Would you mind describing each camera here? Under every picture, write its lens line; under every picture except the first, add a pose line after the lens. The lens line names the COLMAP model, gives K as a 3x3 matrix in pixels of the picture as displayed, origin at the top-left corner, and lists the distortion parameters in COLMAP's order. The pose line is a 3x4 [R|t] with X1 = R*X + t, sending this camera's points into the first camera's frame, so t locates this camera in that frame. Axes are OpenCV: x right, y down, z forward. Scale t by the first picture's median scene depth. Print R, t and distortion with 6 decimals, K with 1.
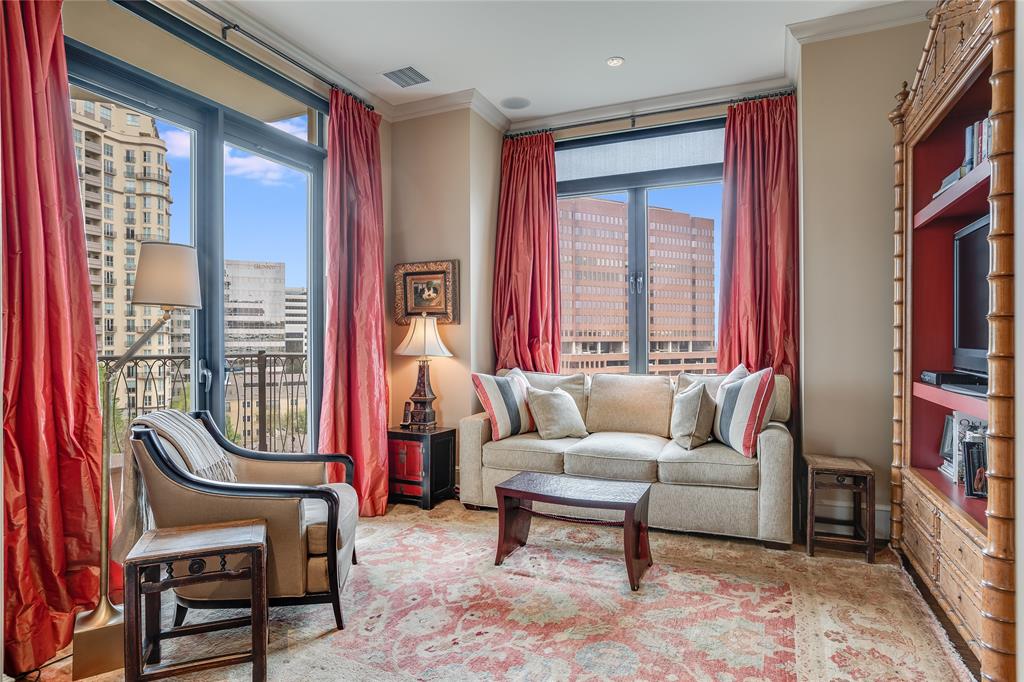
lens RADIAL K [[564.7, 0, 512.4], [0, 564.7, 345.9], [0, 0, 1]] dist [-0.016590, 0.002621]
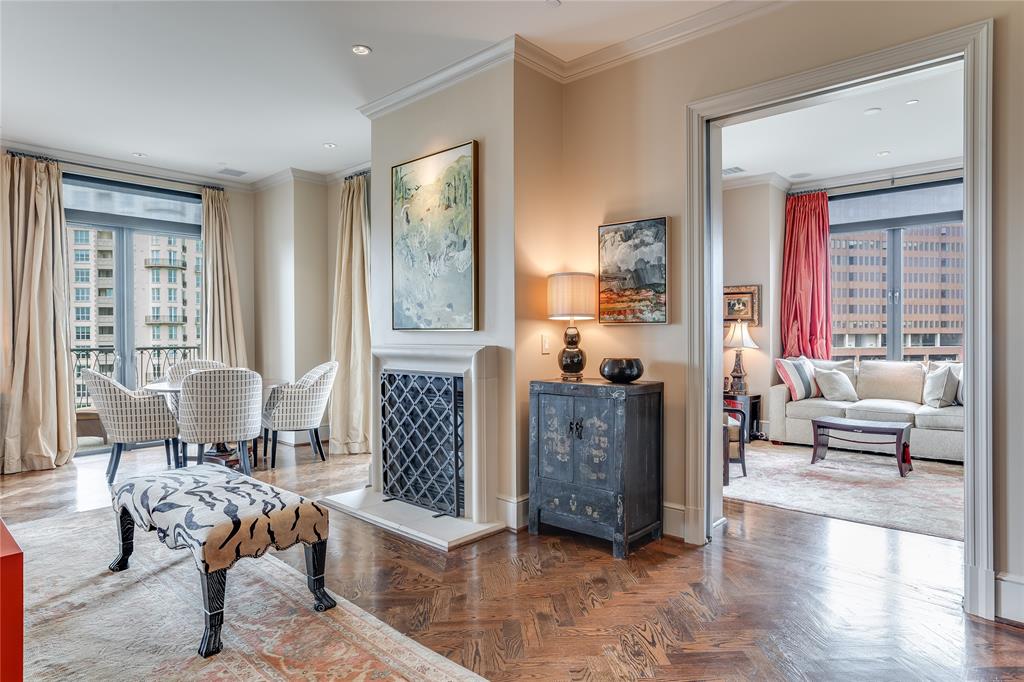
lens RADIAL K [[599.8, 0, 518.2], [0, 599.8, 341.5], [0, 0, 1]] dist [0.002489, 0.002045]
pose [[0.954240, 0.001853, -0.299036, -0.243510], [-0.000658, 0.999991, 0.004098, -0.005138], [0.299041, -0.003713, 0.954233, -0.762426]]
